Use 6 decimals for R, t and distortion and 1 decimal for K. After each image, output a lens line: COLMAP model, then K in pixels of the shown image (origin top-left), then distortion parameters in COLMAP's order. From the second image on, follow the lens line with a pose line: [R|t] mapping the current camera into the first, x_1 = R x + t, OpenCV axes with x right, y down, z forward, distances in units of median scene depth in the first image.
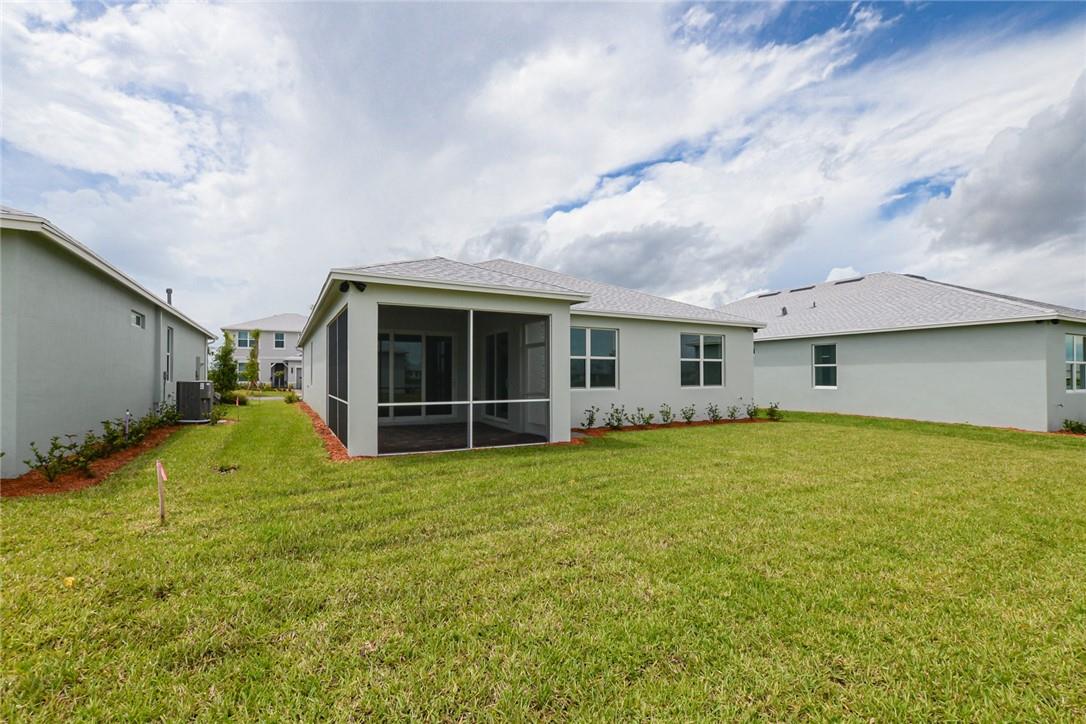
lens RADIAL K [[473.0, 0, 542.6], [0, 473.0, 377.6], [0, 0, 1]] dist [-0.013553, 0.000936]
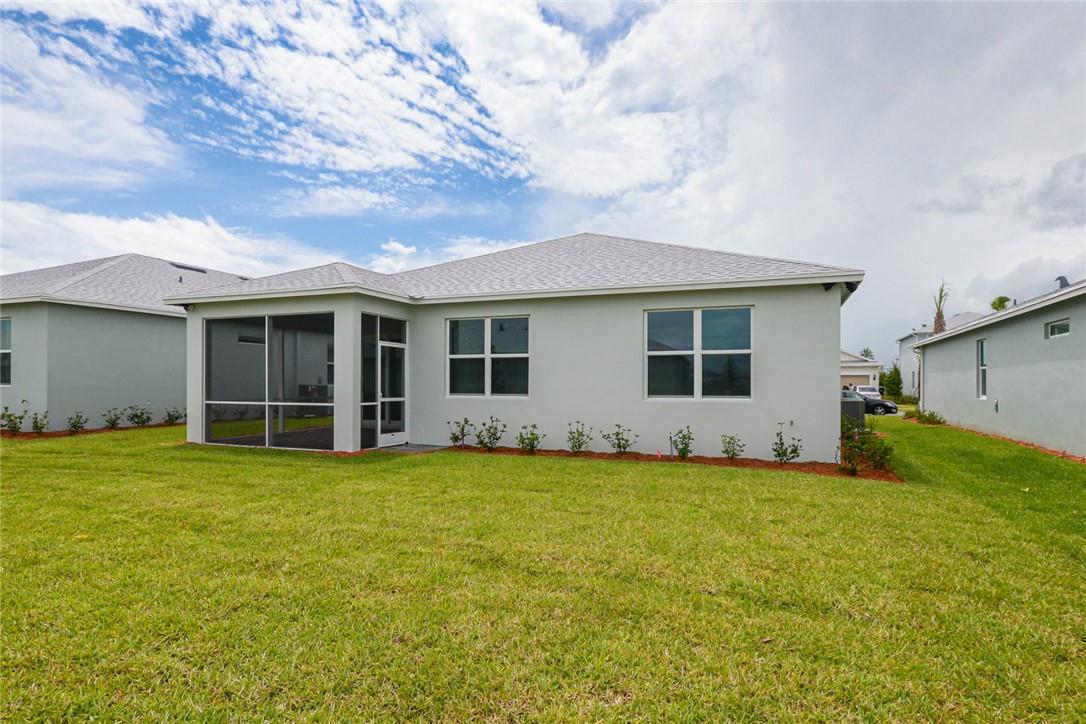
lens RADIAL K [[590.3, 0, 544.0], [0, 590.3, 381.0], [0, 0, 1]] dist [-0.018370, -0.000130]
pose [[0.638421, -0.002115, -0.769685, 0.756997], [-0.007337, 0.999934, -0.008833, 0.005844], [0.769653, 0.011286, 0.638363, 0.381749]]
